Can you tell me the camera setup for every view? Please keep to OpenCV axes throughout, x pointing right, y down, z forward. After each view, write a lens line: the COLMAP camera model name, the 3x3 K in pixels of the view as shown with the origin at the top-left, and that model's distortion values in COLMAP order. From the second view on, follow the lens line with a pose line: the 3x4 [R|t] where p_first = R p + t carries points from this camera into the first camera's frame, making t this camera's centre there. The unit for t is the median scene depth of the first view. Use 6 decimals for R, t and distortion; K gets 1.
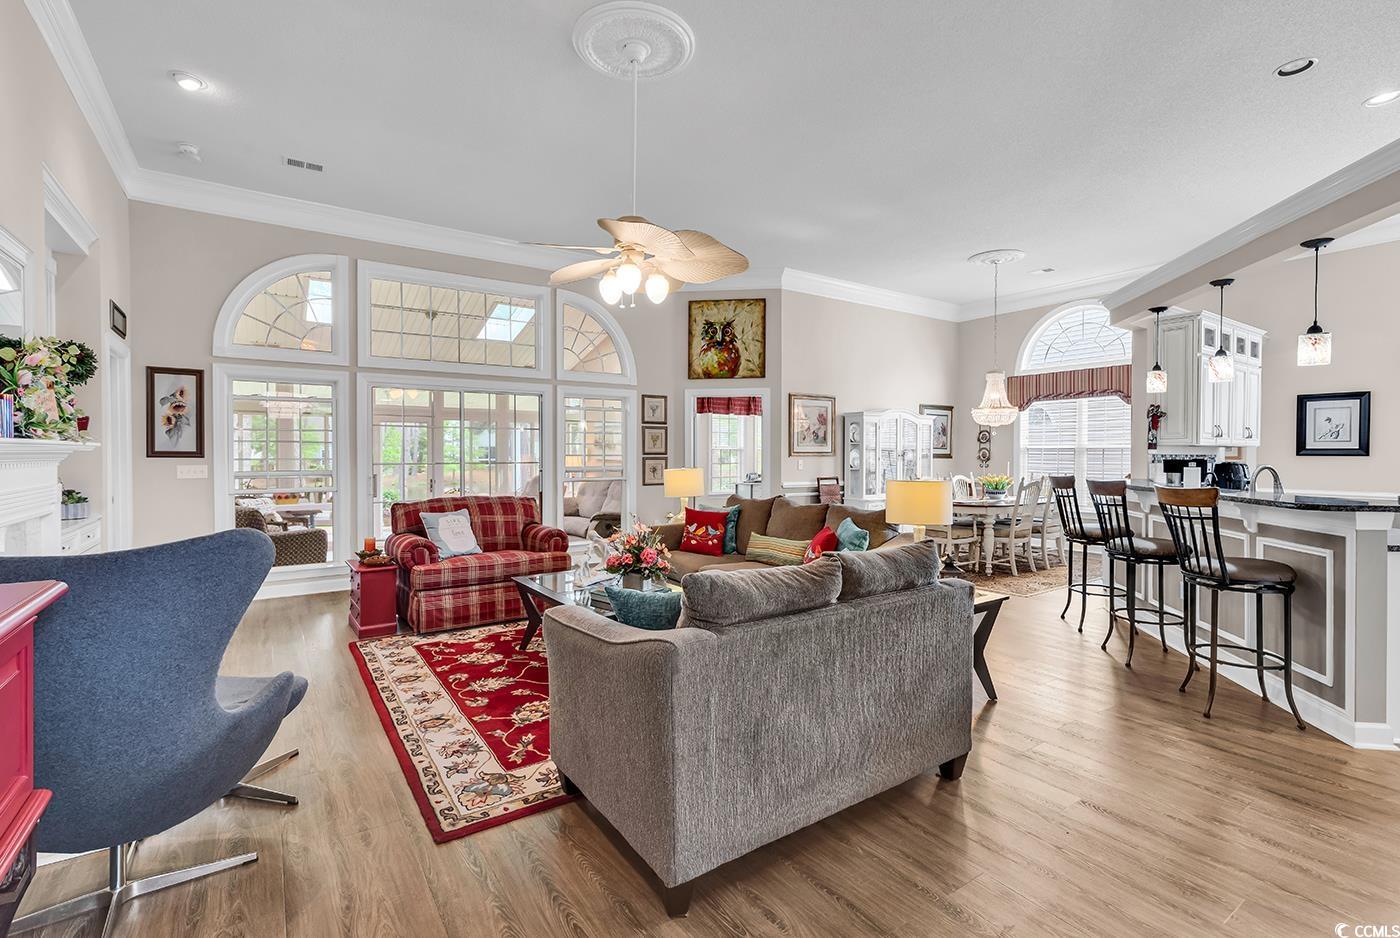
lens RADIAL K [[641.3, 0, 702.3], [0, 641.3, 458.7], [0, 0, 1]] dist [0.002525, 0.000056]
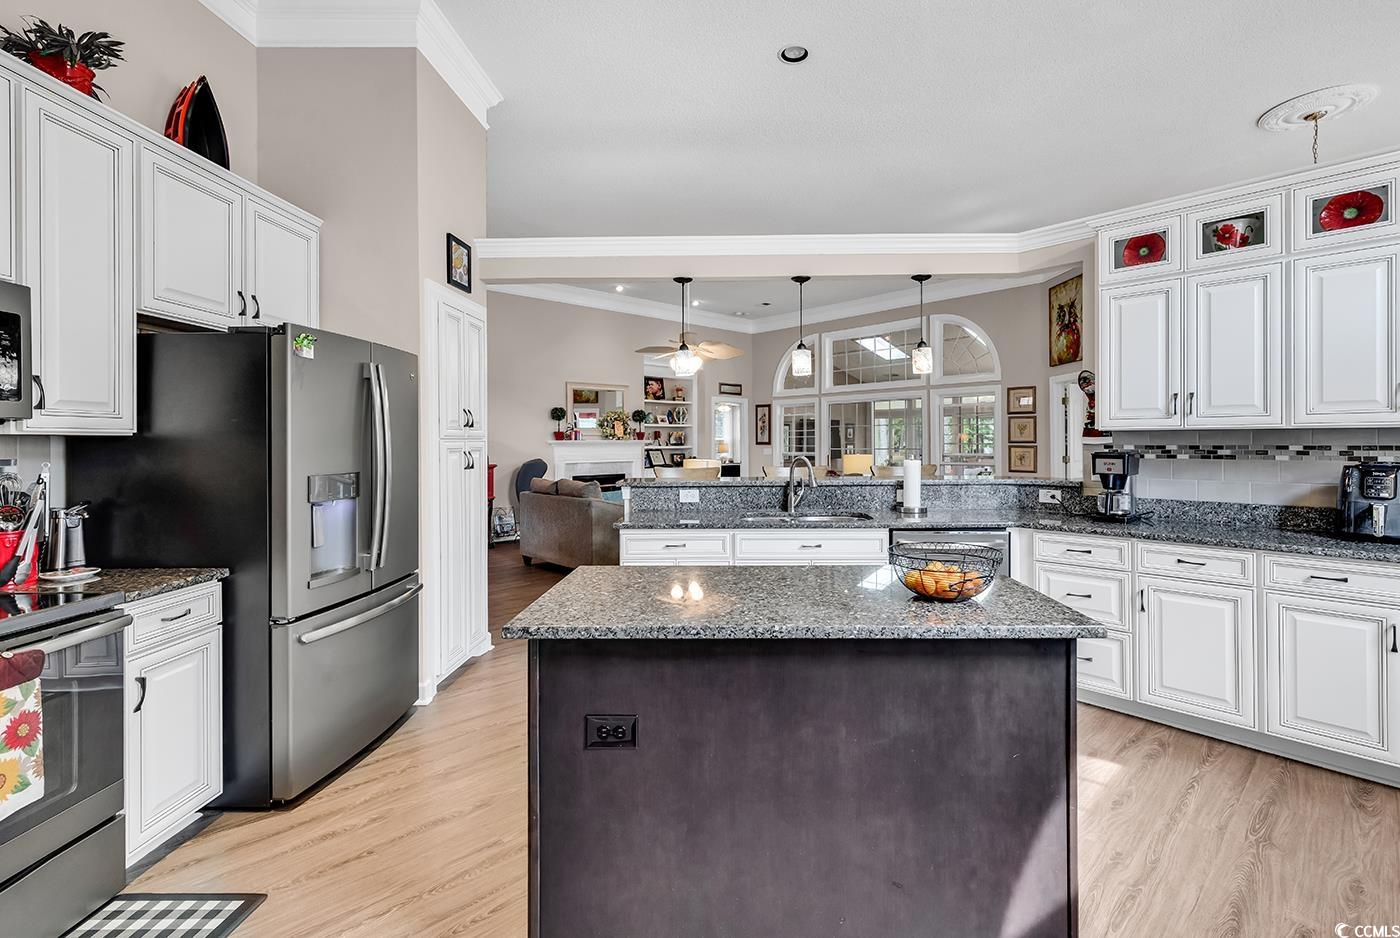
lens RADIAL K [[627.8, 0, 727.1], [0, 627.8, 426.9], [0, 0, 1]] dist [0.001954, -0.000006]
pose [[0.156641, -0.022611, -0.987397, 0.877576], [-0.001225, 0.999733, -0.023088, -0.008920], [0.987655, 0.004826, 0.156571, 0.365798]]
